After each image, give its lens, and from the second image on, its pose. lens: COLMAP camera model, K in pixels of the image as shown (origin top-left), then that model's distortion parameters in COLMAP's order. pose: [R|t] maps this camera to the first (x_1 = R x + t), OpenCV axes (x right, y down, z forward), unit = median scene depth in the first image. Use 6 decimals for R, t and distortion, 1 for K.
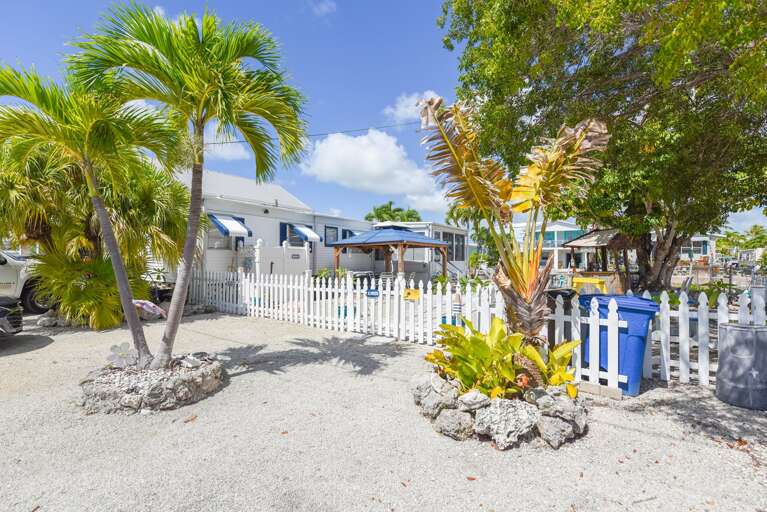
lens RADIAL K [[359.3, 0, 389.9], [0, 359.3, 253.6], [0, 0, 1]] dist [-0.000943, -0.000179]
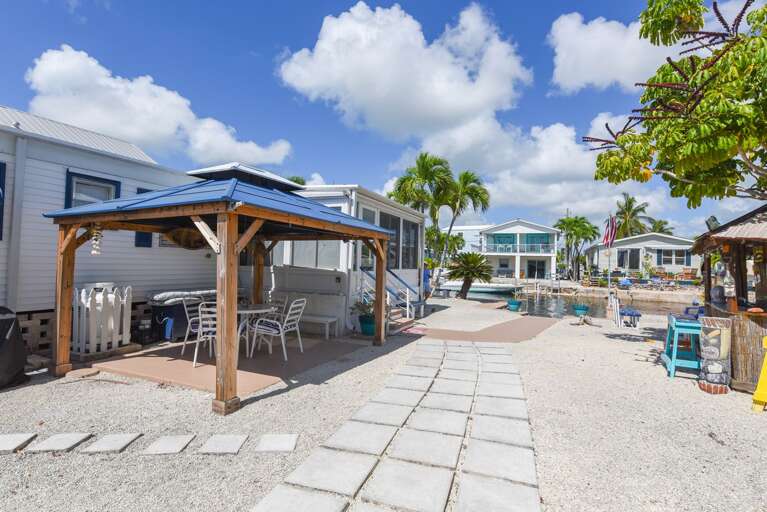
lens RADIAL K [[405.8, 0, 402.2], [0, 405.8, 253.1], [0, 0, 1]] dist [0.001454, -0.010665]
pose [[0.981225, 0.029293, 0.190628, 0.079440], [-0.027622, 0.999553, -0.011419, 0.003964], [-0.190877, 0.005939, 0.981596, 0.488167]]
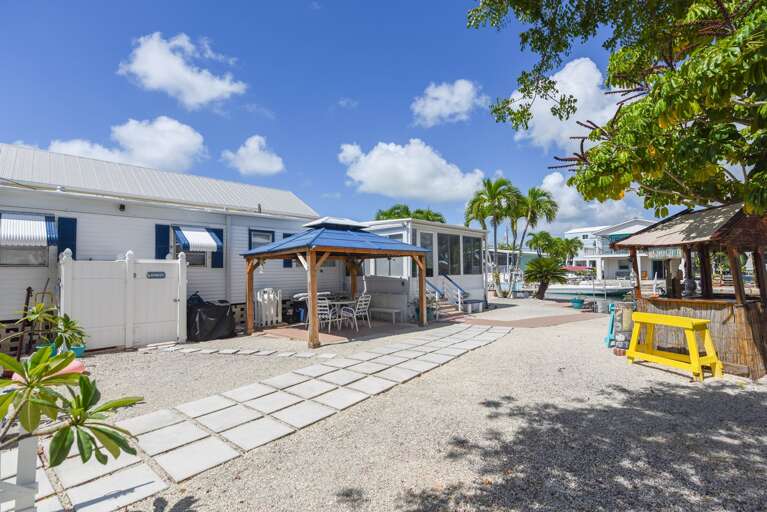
lens RADIAL K [[371.5, 0, 378.2], [0, 371.5, 259.1], [0, 0, 1]] dist [-0.001390, -0.000708]
pose [[0.982529, -0.021514, -0.184863, 0.188316], [0.018328, 0.999653, -0.018926, 0.000282], [0.185206, 0.015207, 0.982582, 0.313682]]
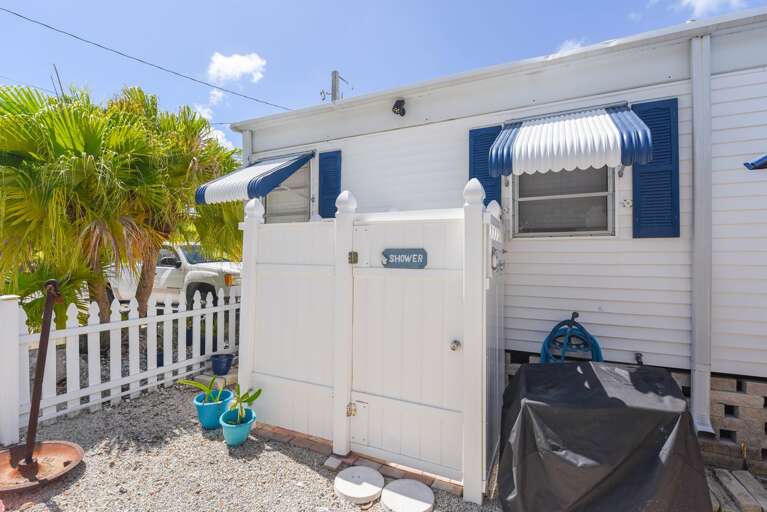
lens RADIAL K [[359.3, 0, 389.9], [0, 359.3, 253.6], [0, 0, 1]] dist [-0.000943, -0.000179]
pose [[0.080967, -0.005629, -0.996701, -0.029404], [0.002739, 0.999982, -0.005425, 0.007272], [0.996713, -0.002290, 0.080981, 0.736637]]
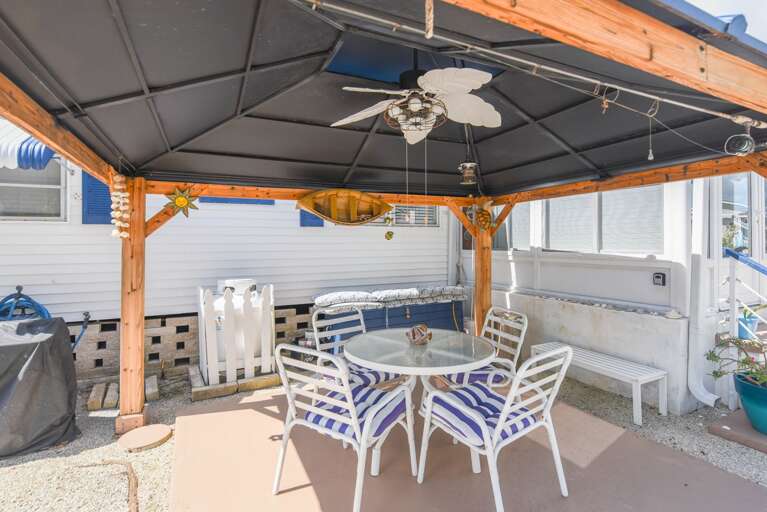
lens RADIAL K [[357.9, 0, 359.4], [0, 357.9, 243.9], [0, 0, 1]] dist [0.000061, 0.000040]
pose [[0.825893, -0.003720, -0.563815, 0.072570], [0.012691, 0.999848, 0.011994, 0.011040], [0.563684, -0.017061, 0.825814, 0.779982]]
